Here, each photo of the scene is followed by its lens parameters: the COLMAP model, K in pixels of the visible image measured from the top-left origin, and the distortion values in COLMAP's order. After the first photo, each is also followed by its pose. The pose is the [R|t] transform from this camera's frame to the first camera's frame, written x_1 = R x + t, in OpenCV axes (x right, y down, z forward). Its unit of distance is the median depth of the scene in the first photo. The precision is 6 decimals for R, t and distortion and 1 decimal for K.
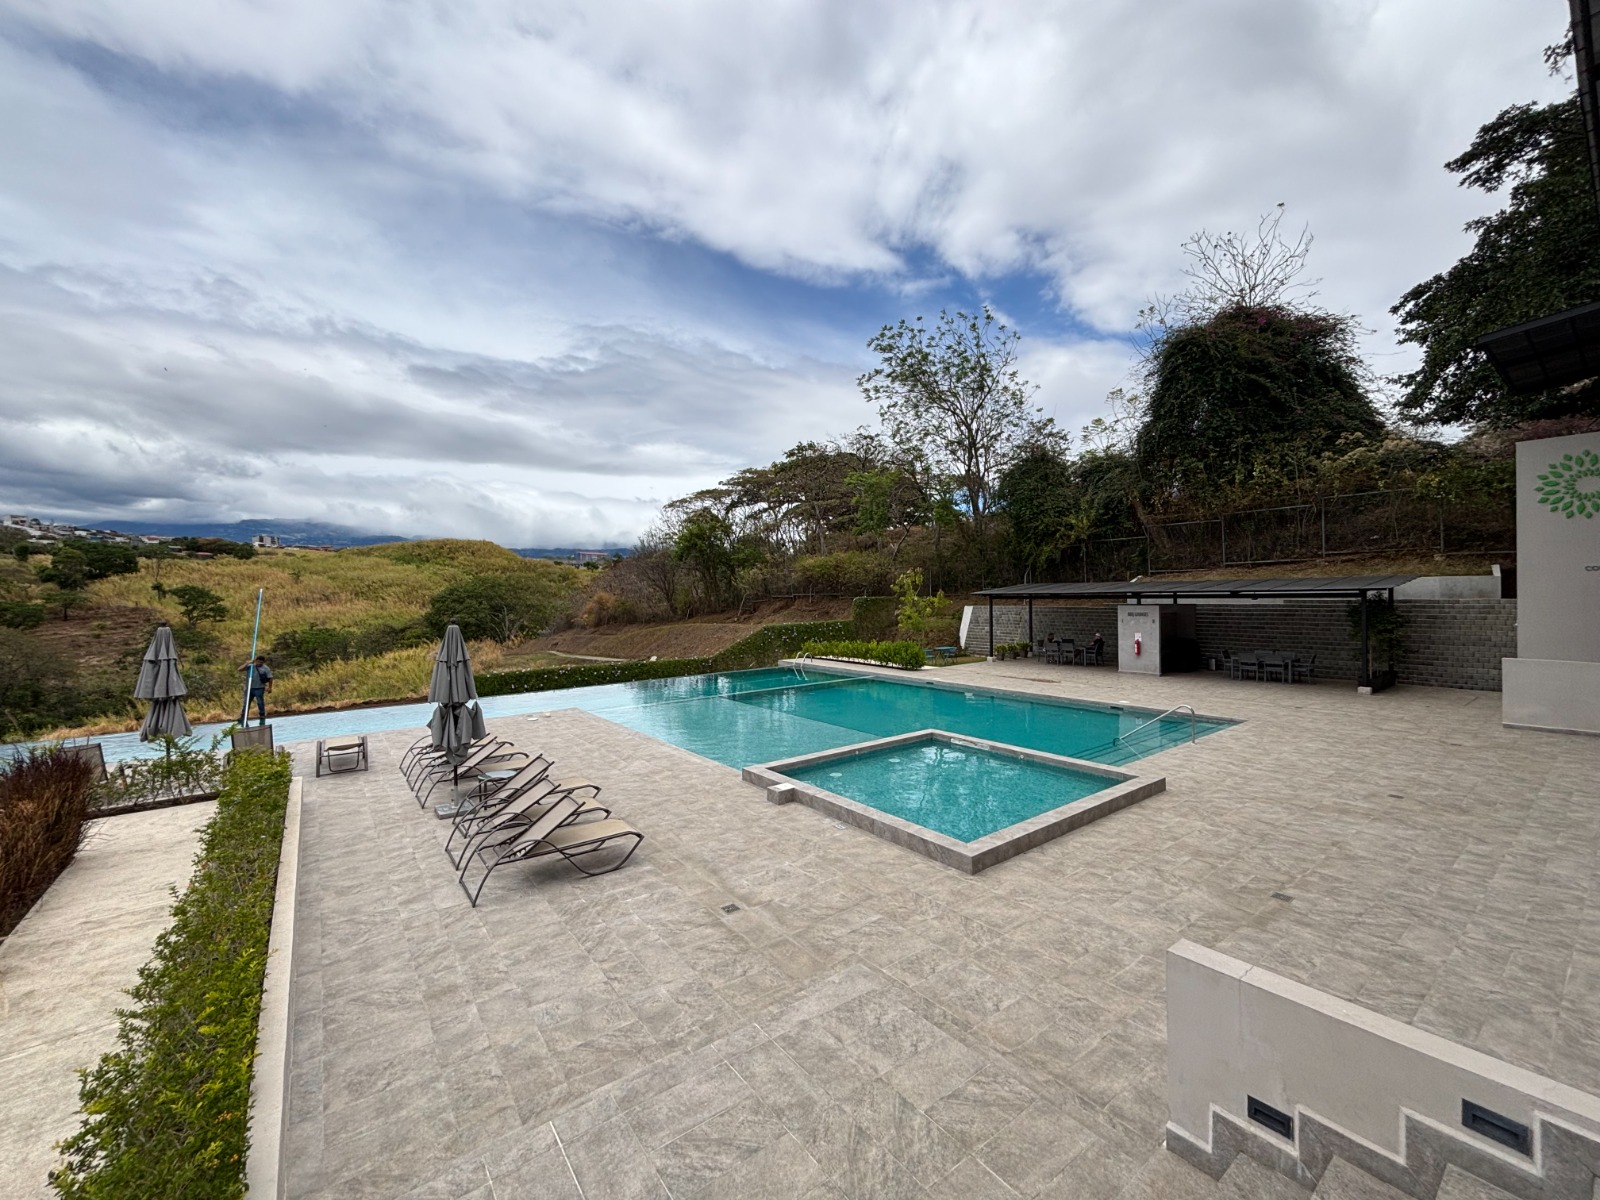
lens RADIAL K [[651.2, 0, 797.0], [0, 651.2, 599.7], [0, 0, 1]] dist [0.001849, -0.000098]
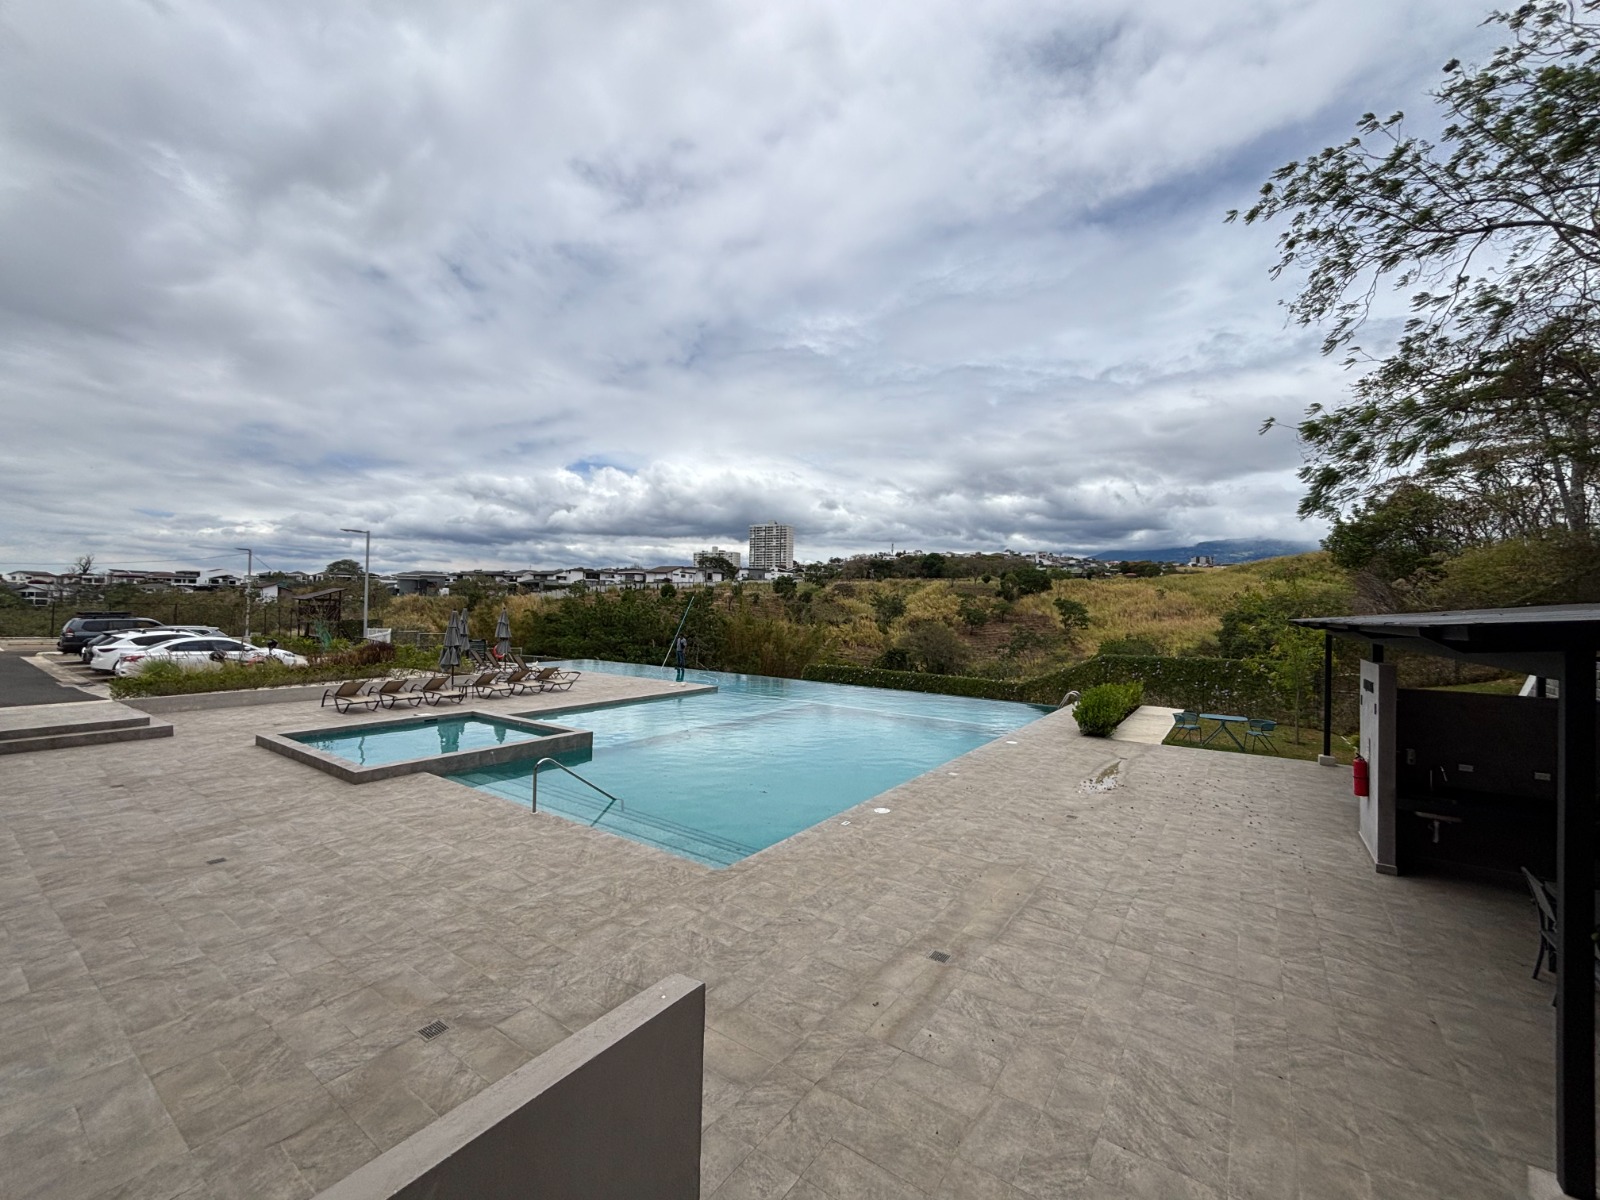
lens RADIAL K [[651.2, 0, 807.4], [0, 651.2, 601.5], [0, 0, 1]] dist [0.001849, -0.000098]
pose [[0.305393, 0.012097, -0.952149, 0.145615], [-0.033667, 0.999431, 0.001899, -0.003039], [0.951631, 0.031476, 0.305627, 0.110340]]
